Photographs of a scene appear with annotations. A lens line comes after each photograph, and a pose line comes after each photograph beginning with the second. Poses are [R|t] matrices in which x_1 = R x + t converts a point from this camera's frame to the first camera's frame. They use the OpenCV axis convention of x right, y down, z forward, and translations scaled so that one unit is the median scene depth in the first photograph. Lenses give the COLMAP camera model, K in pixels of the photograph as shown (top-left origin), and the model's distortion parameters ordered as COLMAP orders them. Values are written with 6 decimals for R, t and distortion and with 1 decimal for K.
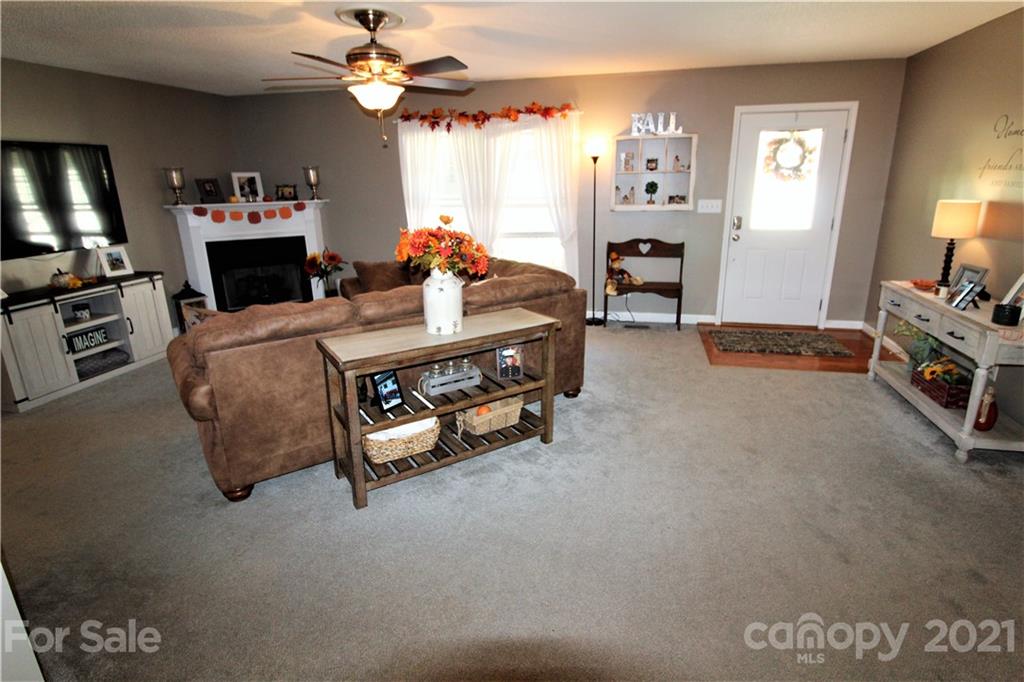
lens RADIAL K [[528.6, 0, 513.2], [0, 528.6, 341.0], [0, 0, 1]] dist [0.001502, -0.005165]
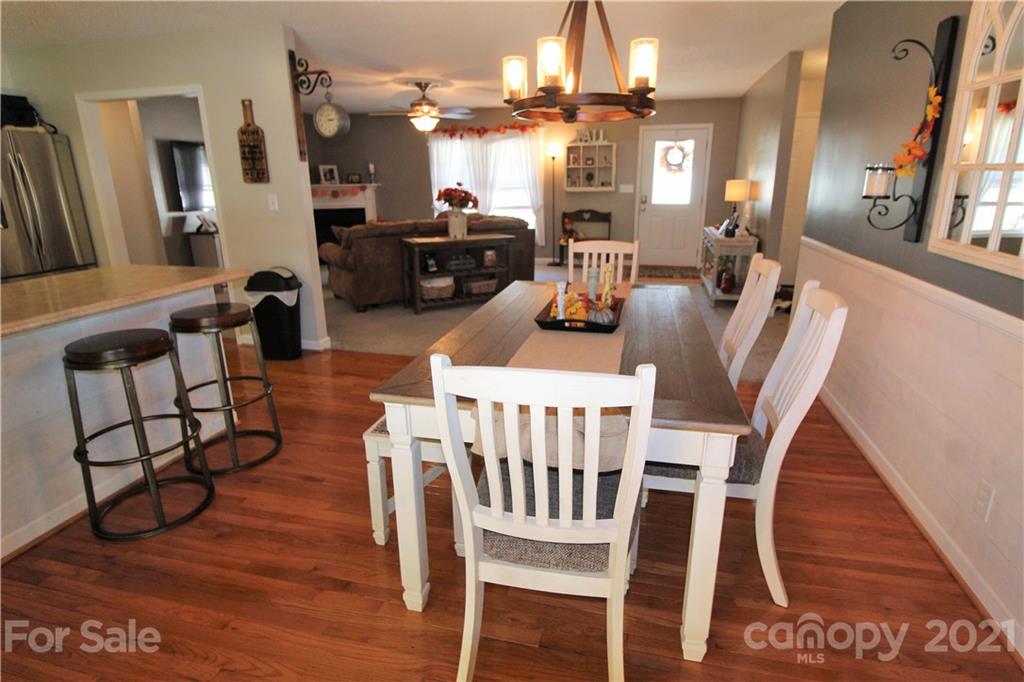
lens RADIAL K [[528.6, 0, 513.0], [0, 528.6, 339.6], [0, 0, 1]] dist [0.001502, -0.005165]
pose [[0.999719, 0.014856, -0.018467, 0.069928], [-0.014965, 0.999871, -0.005781, 0.207456], [0.018379, 0.006056, 0.999813, -0.574286]]
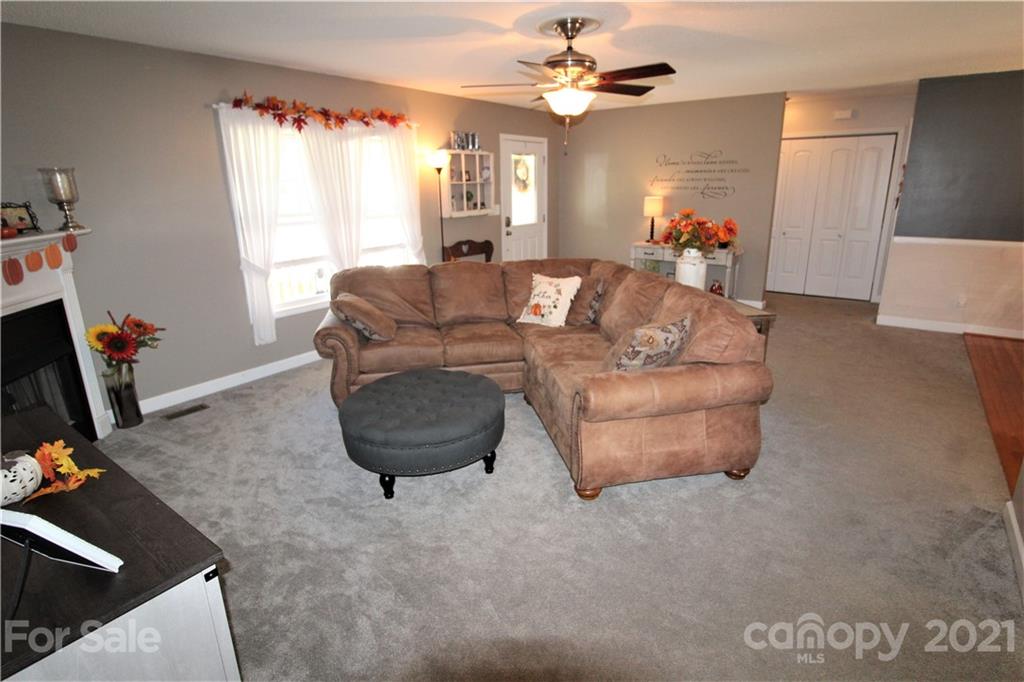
lens RADIAL K [[528.6, 0, 520.0], [0, 528.6, 330.2], [0, 0, 1]] dist [0.001502, -0.005165]
pose [[0.404206, -0.237242, 0.883365, -0.782847], [0.275253, 0.952559, 0.129876, -0.129154], [-0.872269, 0.190652, 0.450331, 0.435499]]
